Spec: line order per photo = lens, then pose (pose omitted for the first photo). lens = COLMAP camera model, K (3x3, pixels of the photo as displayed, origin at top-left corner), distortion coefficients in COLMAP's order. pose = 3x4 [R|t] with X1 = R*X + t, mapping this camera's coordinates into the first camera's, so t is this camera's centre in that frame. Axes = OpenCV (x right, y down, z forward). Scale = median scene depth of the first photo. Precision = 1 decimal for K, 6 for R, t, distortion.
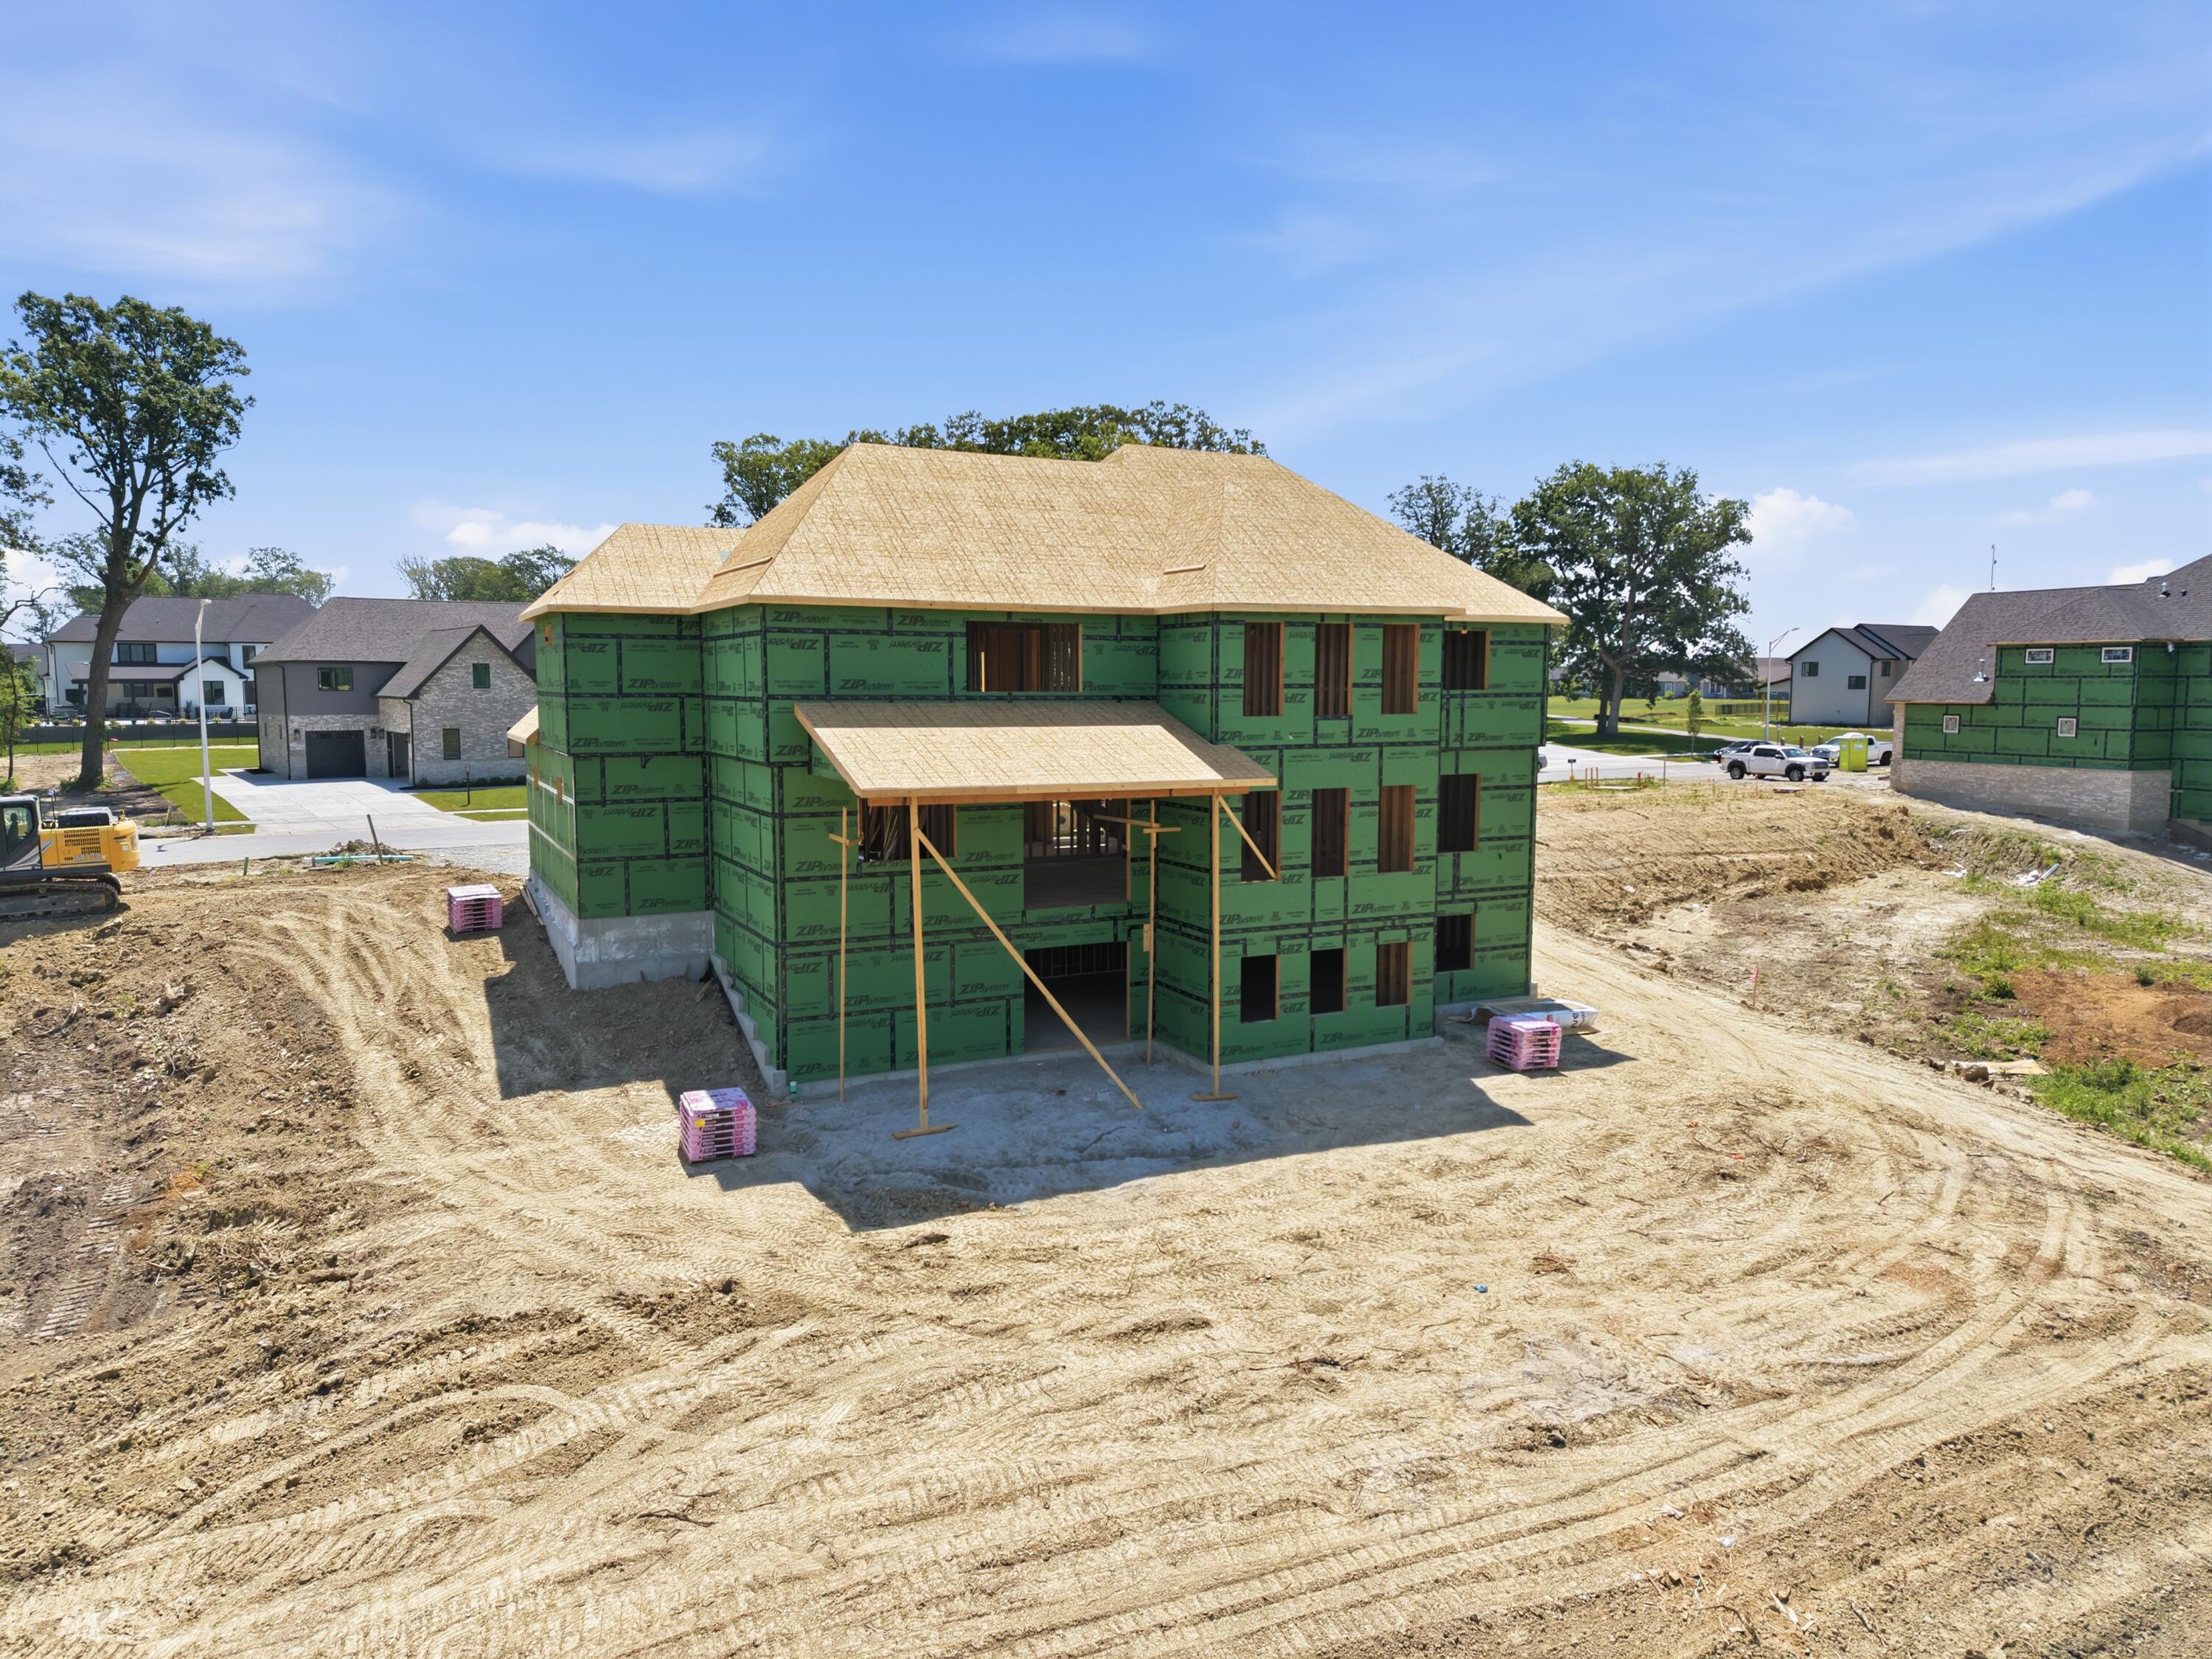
lens RADIAL K [[1639.0, 0, 1127.5], [0, 1639.0, 829.5], [0, 0, 1]] dist [0.005997, -0.007771]
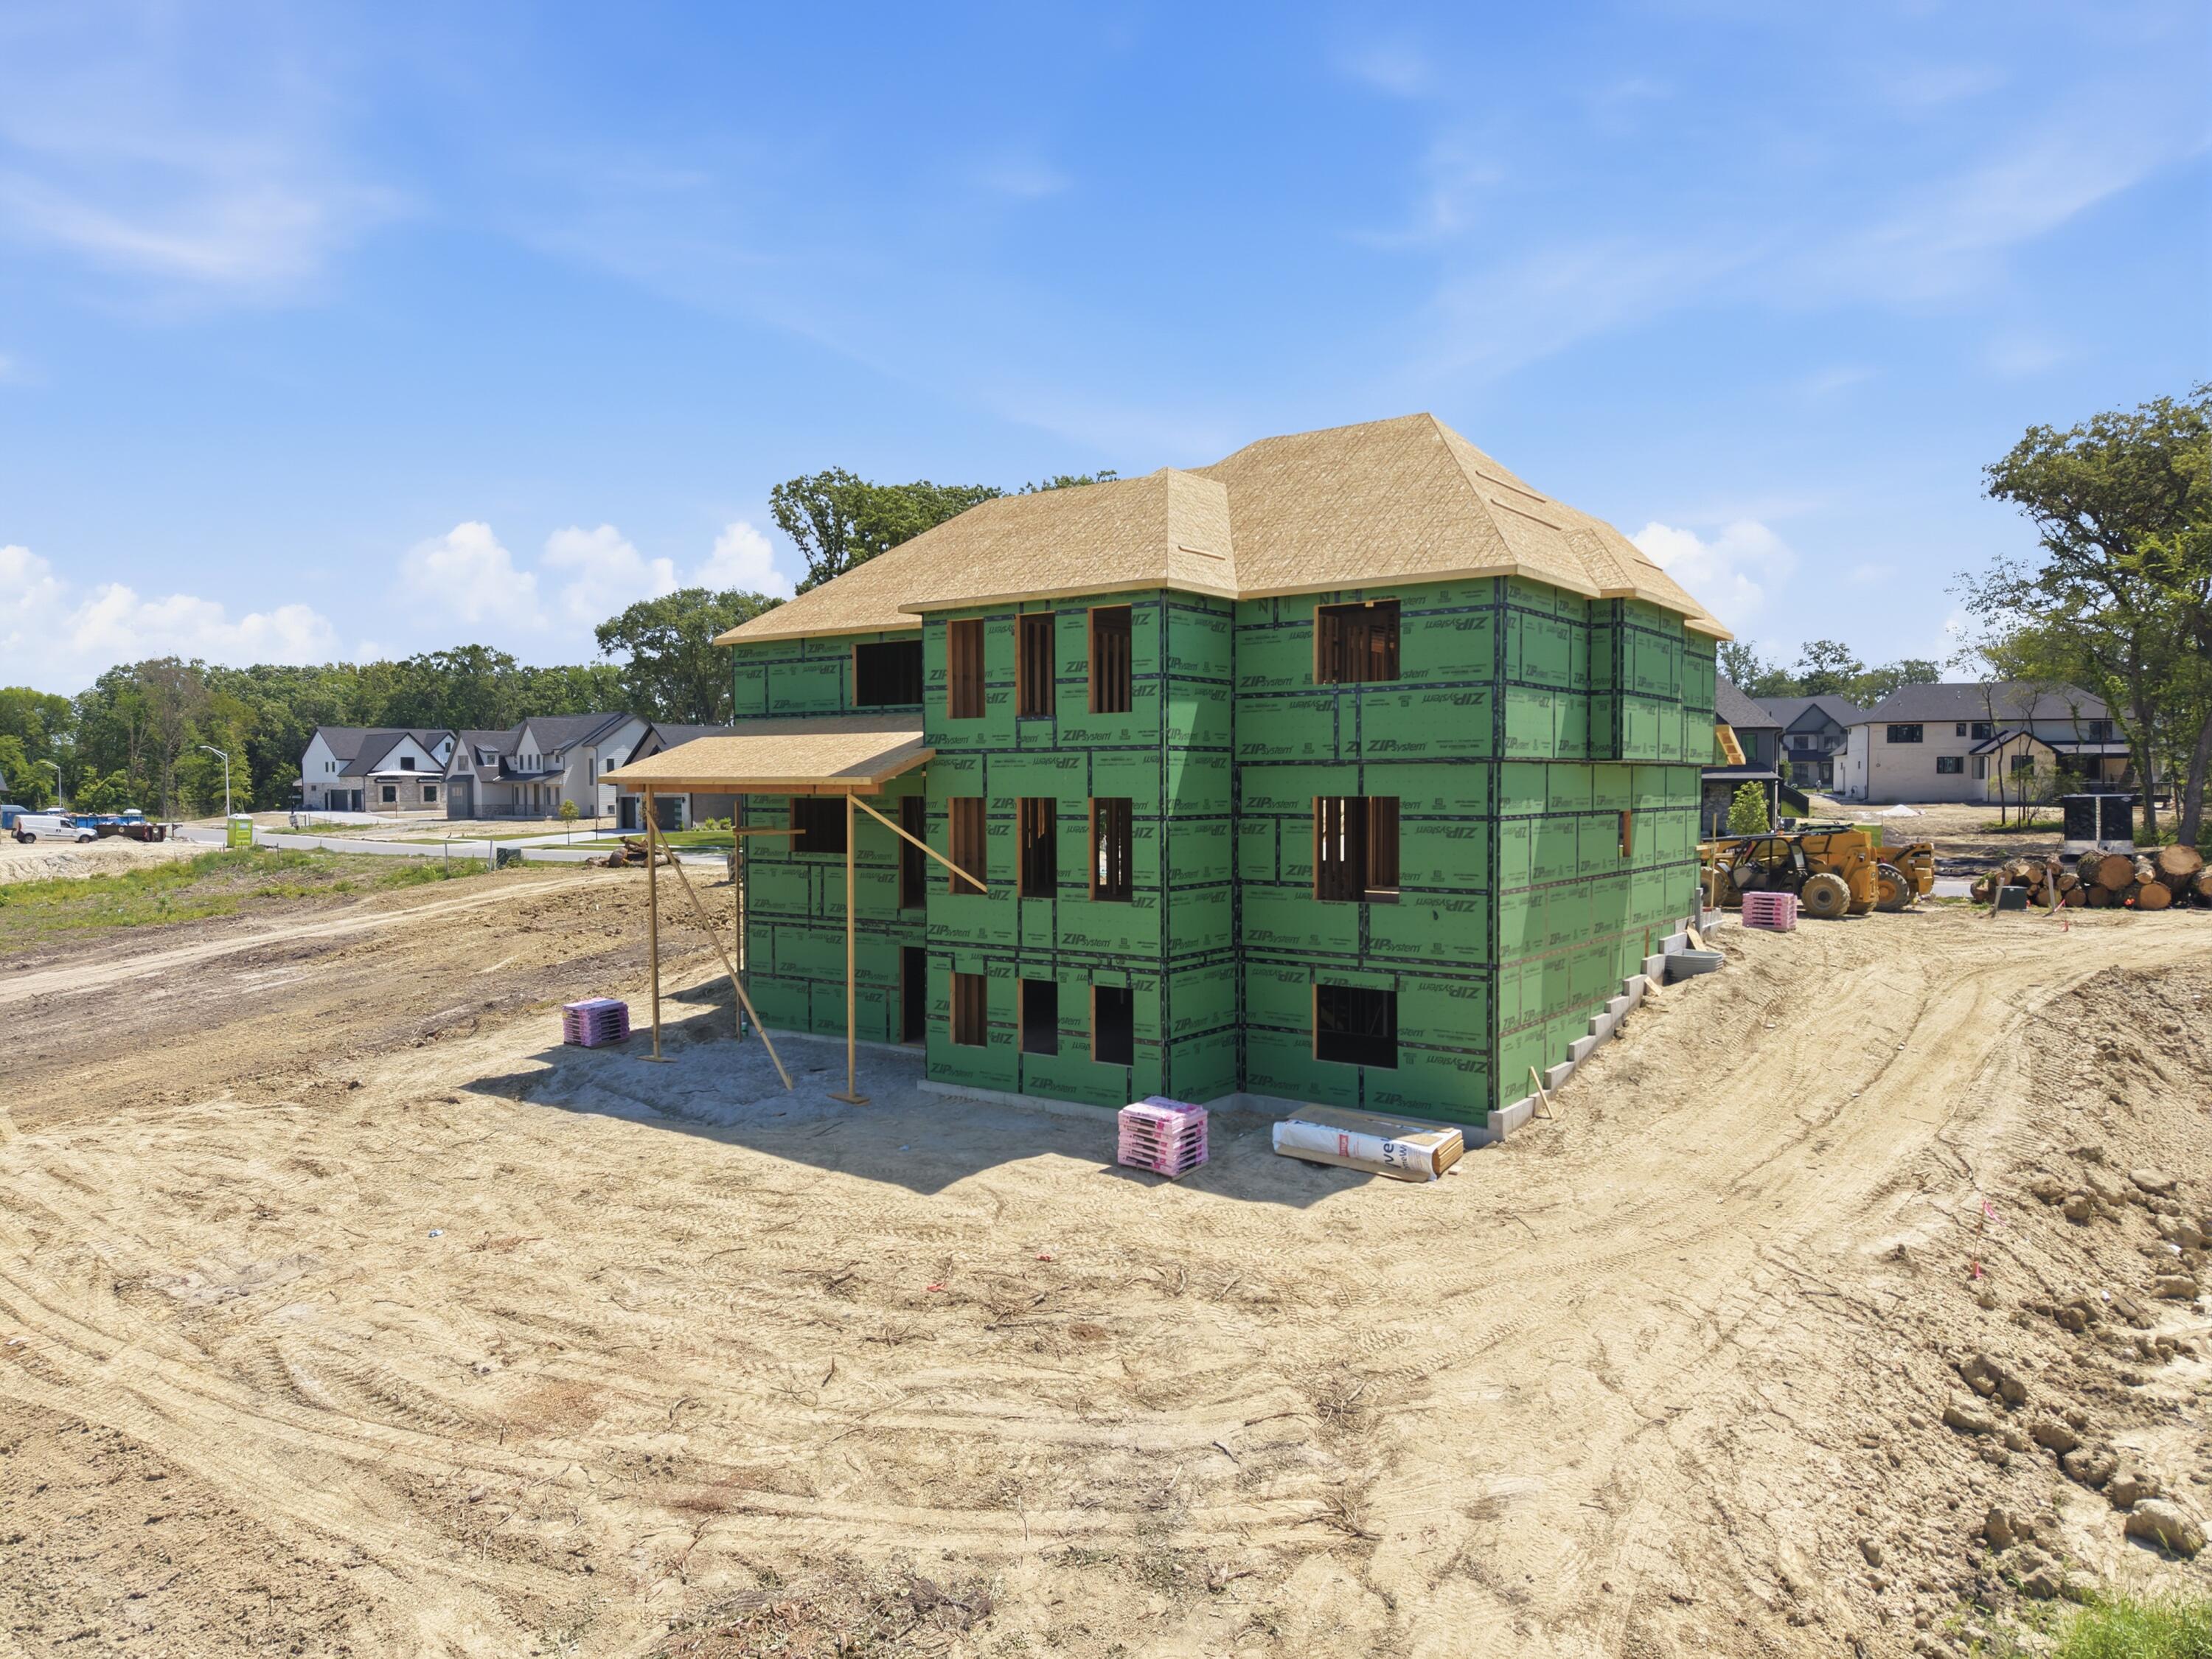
lens RADIAL K [[1639.0, 0, 1127.5], [0, 1639.0, 829.5], [0, 0, 1]] dist [0.005997, -0.007771]
pose [[0.382032, 0.018174, -0.923970, 0.966022], [-0.082806, 0.996458, -0.014637, 0.001092], [0.920432, 0.082102, 0.382184, 0.706603]]
